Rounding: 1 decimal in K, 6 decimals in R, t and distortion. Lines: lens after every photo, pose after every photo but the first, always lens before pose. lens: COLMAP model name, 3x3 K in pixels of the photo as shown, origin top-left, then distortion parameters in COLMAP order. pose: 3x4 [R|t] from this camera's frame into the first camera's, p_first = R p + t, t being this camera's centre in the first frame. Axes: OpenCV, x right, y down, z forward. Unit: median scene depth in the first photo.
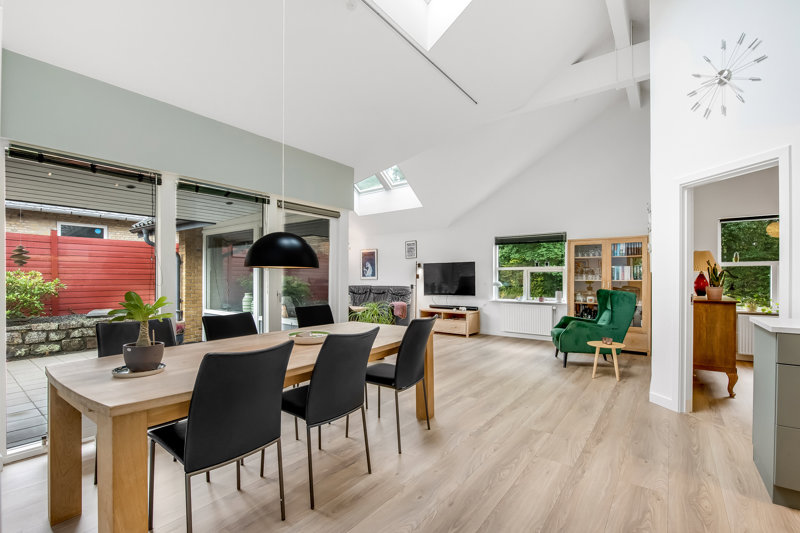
lens RADIAL K [[354.2, 0, 401.1], [0, 354.2, 278.3], [0, 0, 1]] dist [-0.014974, -0.000097]
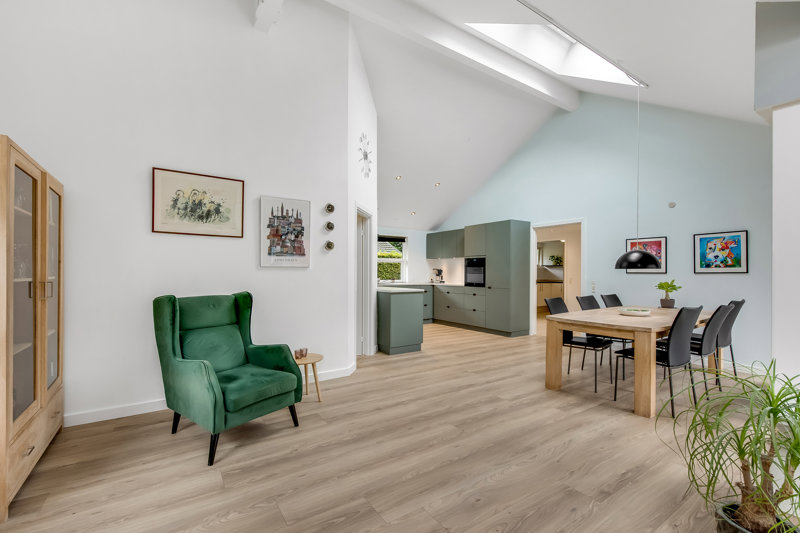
lens RADIAL K [[352.7, 0, 396.3], [0, 352.7, 274.7], [0, 0, 1]] dist [0.001971, -0.000031]
pose [[-0.942591, -0.008141, 0.333850, 0.083115], [-0.005555, 0.999947, 0.008698, -0.003250], [-0.333903, 0.006344, -0.942586, 1.100859]]
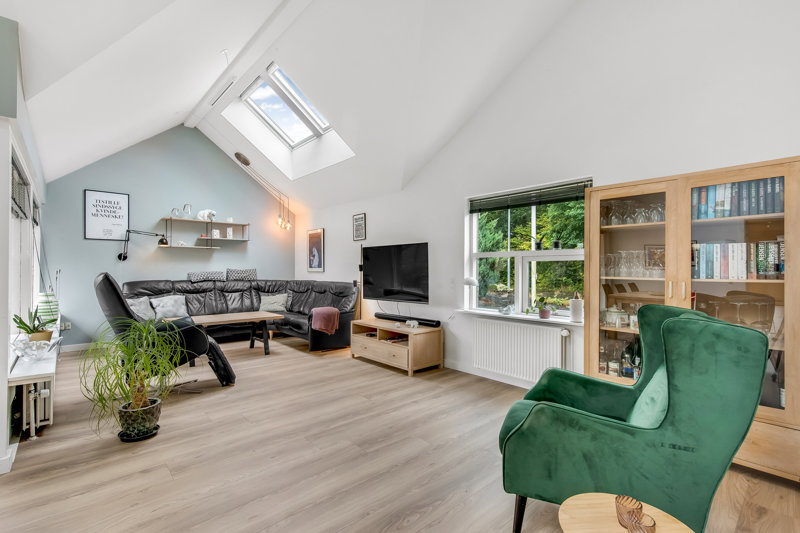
lens RADIAL K [[364.4, 0, 398.2], [0, 364.4, 268.5], [0, 0, 1]] dist [0.002959, 0.000060]
pose [[0.981562, 0.004963, -0.191080, 0.308334], [-0.005606, 0.999980, -0.002824, -0.003305], [0.191063, 0.003843, 0.981570, 0.466196]]
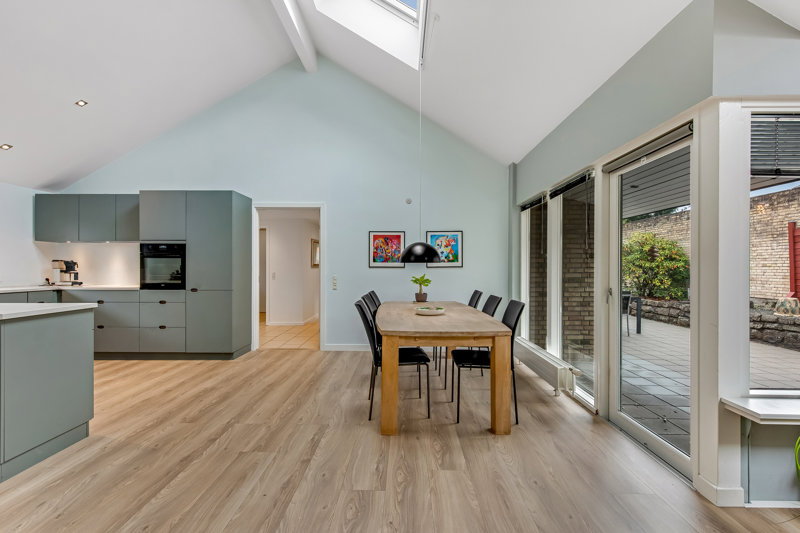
lens RADIAL K [[358.6, 0, 400.0], [0, 358.6, 266.5], [0, 0, 1]] dist [0.011708, -0.000292]
pose [[-0.806696, -0.005124, -0.590944, 0.267220], [-0.004972, 0.999986, -0.001884, -0.003391], [0.590945, 0.001418, -0.806711, 0.813362]]
